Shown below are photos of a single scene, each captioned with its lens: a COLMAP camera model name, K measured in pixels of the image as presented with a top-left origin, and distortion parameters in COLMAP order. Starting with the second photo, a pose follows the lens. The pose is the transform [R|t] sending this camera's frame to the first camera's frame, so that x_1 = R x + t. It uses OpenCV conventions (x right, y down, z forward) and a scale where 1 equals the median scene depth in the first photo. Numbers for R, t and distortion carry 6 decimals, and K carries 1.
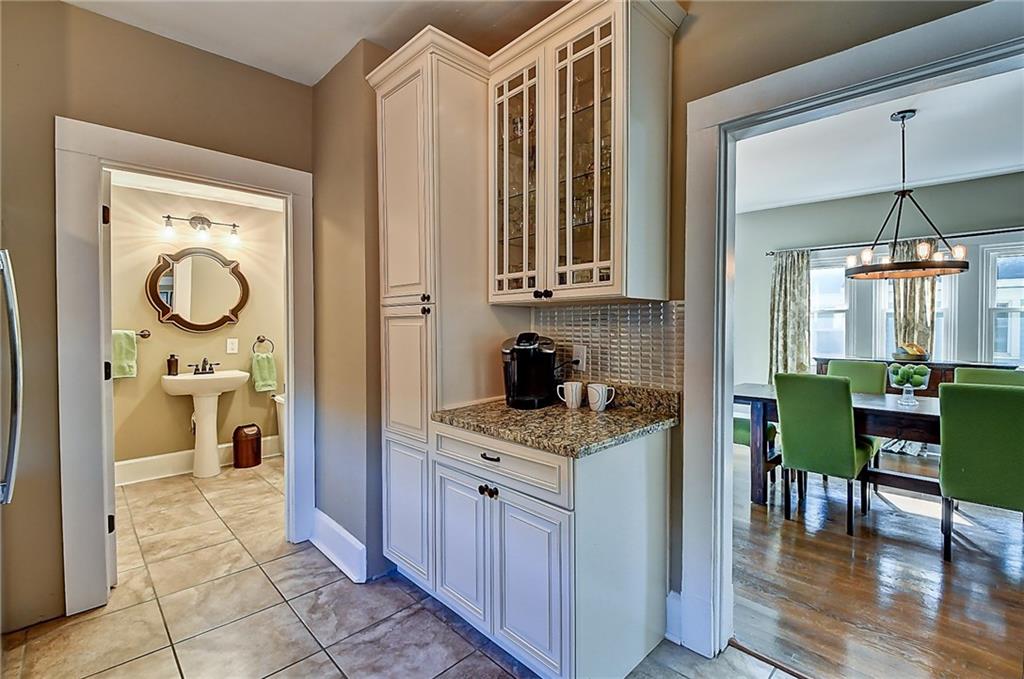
lens RADIAL K [[447.9, 0, 522.5], [0, 447.9, 331.4], [0, 0, 1]] dist [-0.004335, -0.011259]
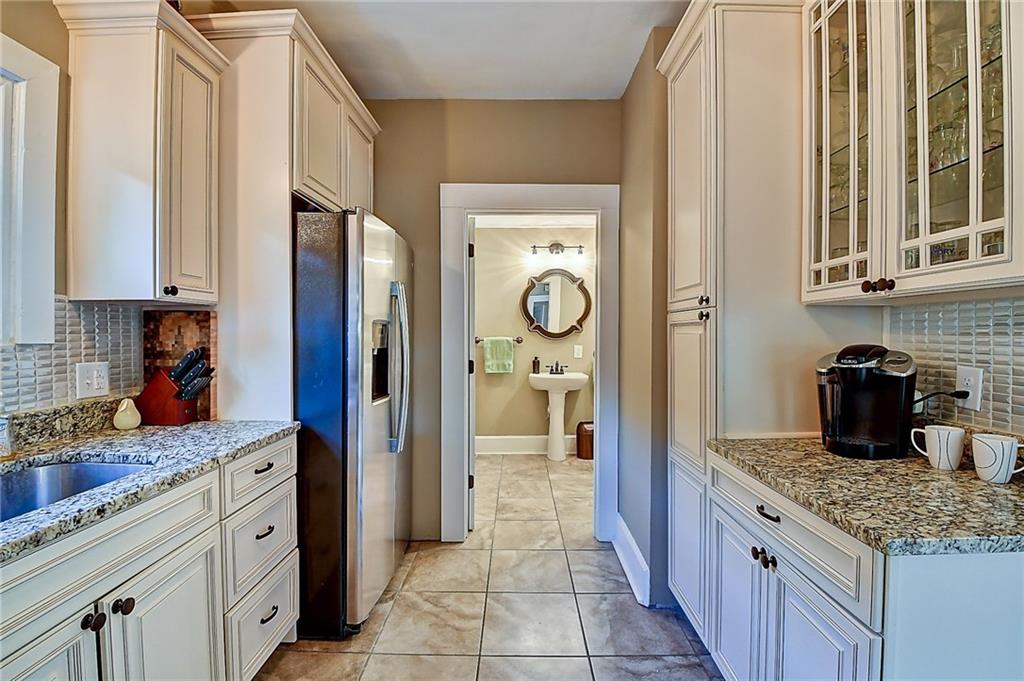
lens RADIAL K [[447.9, 0, 516.1], [0, 447.9, 340.9], [0, 0, 1]] dist [-0.004335, -0.011259]
pose [[0.704941, 0.014911, -0.709109, 0.062715], [-0.014774, 0.999871, 0.006338, 0.000245], [0.709112, 0.006008, 0.705070, 0.077678]]
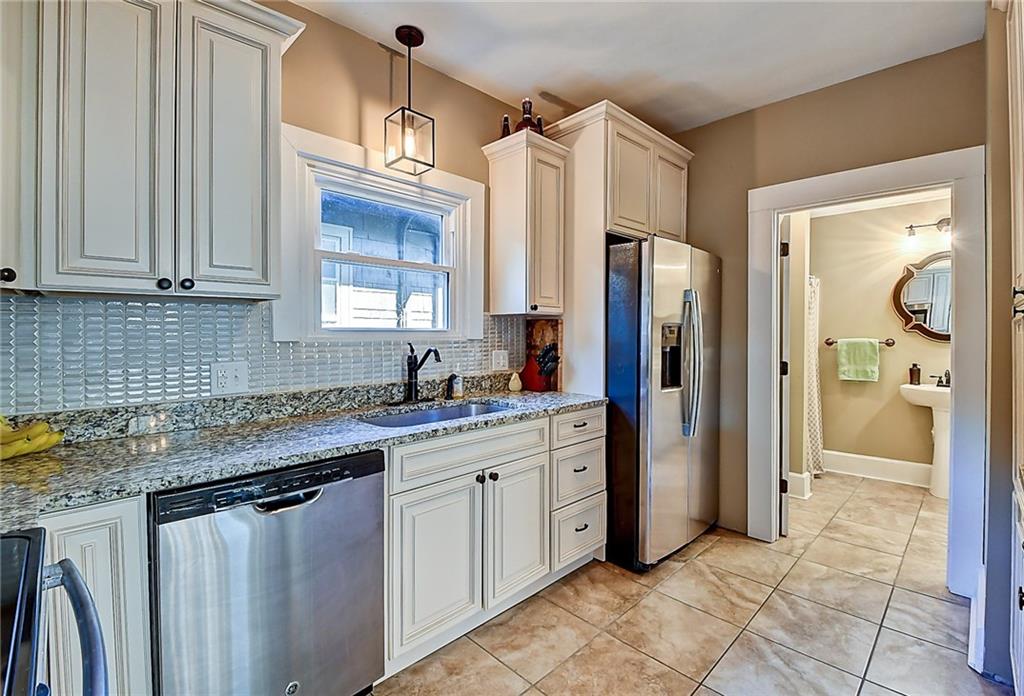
lens RADIAL K [[459.3, 0, 536.0], [0, 459.3, 336.2], [0, 0, 1]] dist [-0.001159, -0.006684]
pose [[0.025885, 0.006409, -0.999644, 0.221143], [-0.018934, 0.999803, 0.005920, 0.000357], [0.999486, 0.018774, 0.026001, 0.123769]]
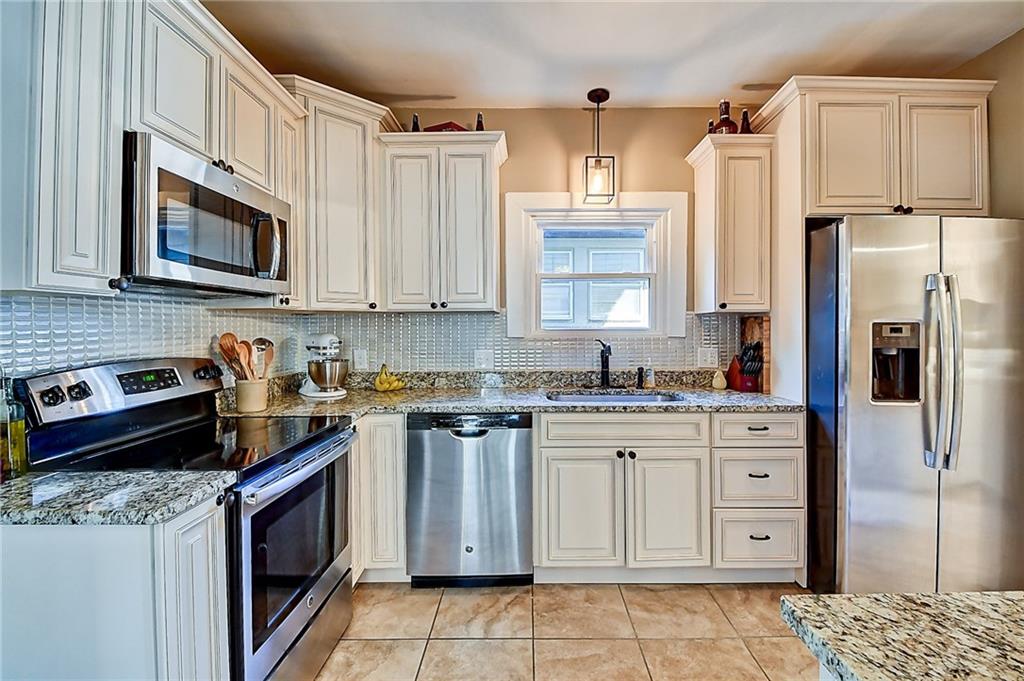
lens RADIAL K [[447.9, 0, 527.2], [0, 447.9, 325.9], [0, 0, 1]] dist [-0.004335, -0.011259]
pose [[-0.702751, -0.003270, -0.711429, 0.220824], [-0.011163, 0.999917, 0.006431, -0.008914], [0.711348, 0.012461, -0.702729, 0.383879]]
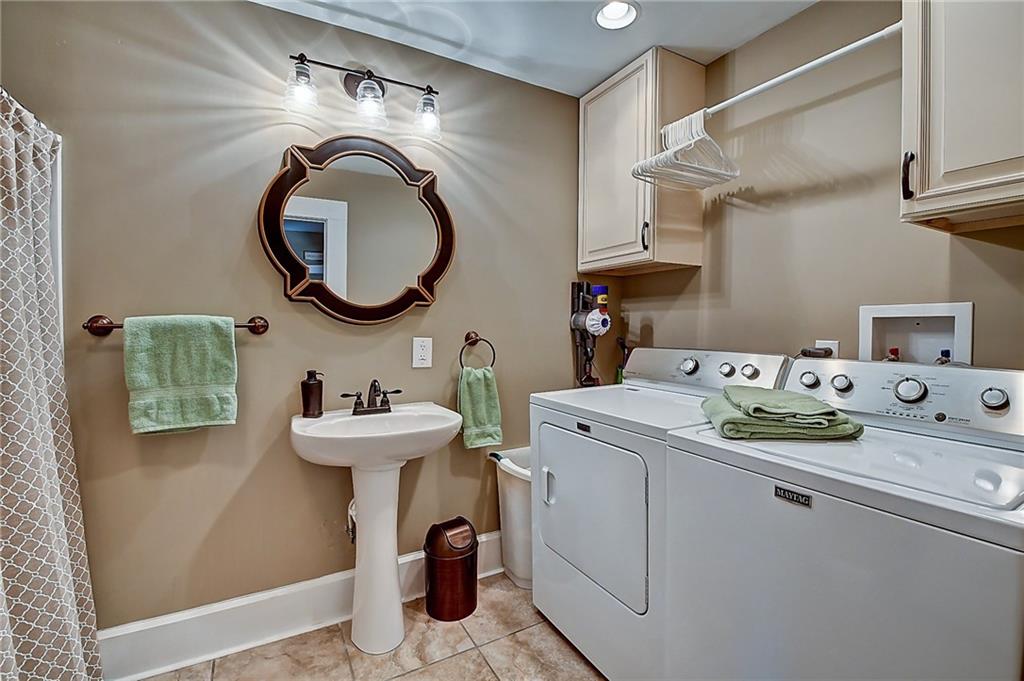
lens RADIAL K [[447.9, 0, 519.9], [0, 447.9, 342.9], [0, 0, 1]] dist [-0.004335, -0.011259]
pose [[0.959077, 0.015299, -0.282731, -0.461012], [-0.008062, 0.999610, 0.026744, 0.009374], [0.283030, -0.023371, 0.958826, 0.632176]]
